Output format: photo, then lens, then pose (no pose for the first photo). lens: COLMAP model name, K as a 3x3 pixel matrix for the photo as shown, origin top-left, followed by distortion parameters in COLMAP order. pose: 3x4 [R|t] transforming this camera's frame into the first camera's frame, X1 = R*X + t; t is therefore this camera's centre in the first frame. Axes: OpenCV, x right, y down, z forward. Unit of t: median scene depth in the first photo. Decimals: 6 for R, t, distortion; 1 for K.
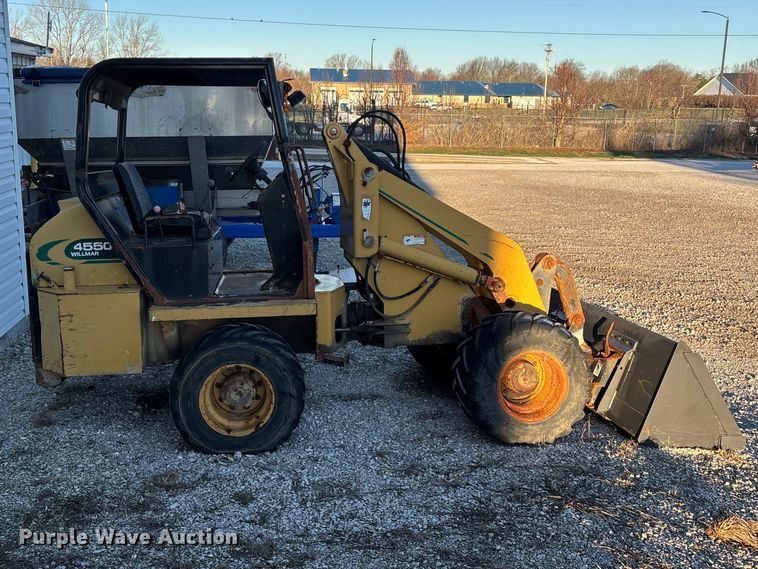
lens RADIAL K [[659.2, 0, 345.9], [0, 659.2, 271.4], [0, 0, 1]] dist [0.056597, -0.011650]
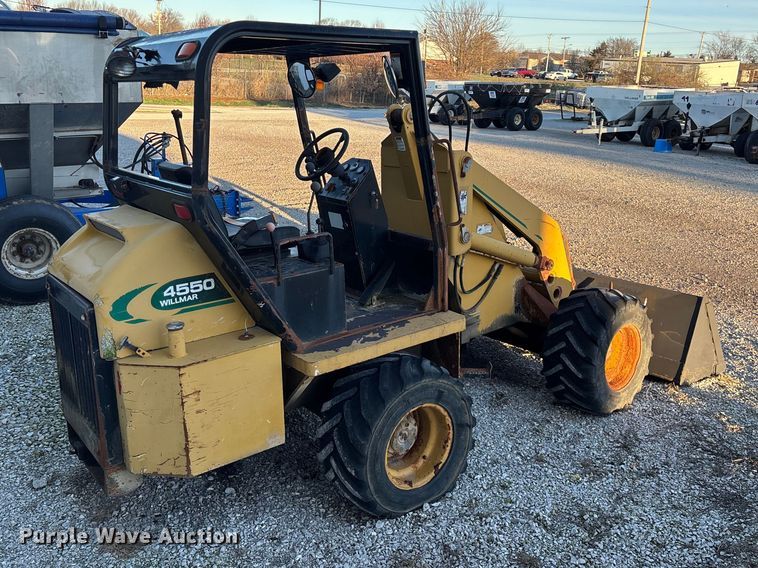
lens RADIAL K [[616.3, 0, 378.5], [0, 616.3, 265.7], [0, 0, 1]] dist [0.008738, 0.001859]
pose [[0.858406, -0.127490, 0.496876, -0.531787], [0.086431, 0.990721, 0.104884, -0.112624], [-0.505637, -0.047088, 0.861460, 0.334650]]
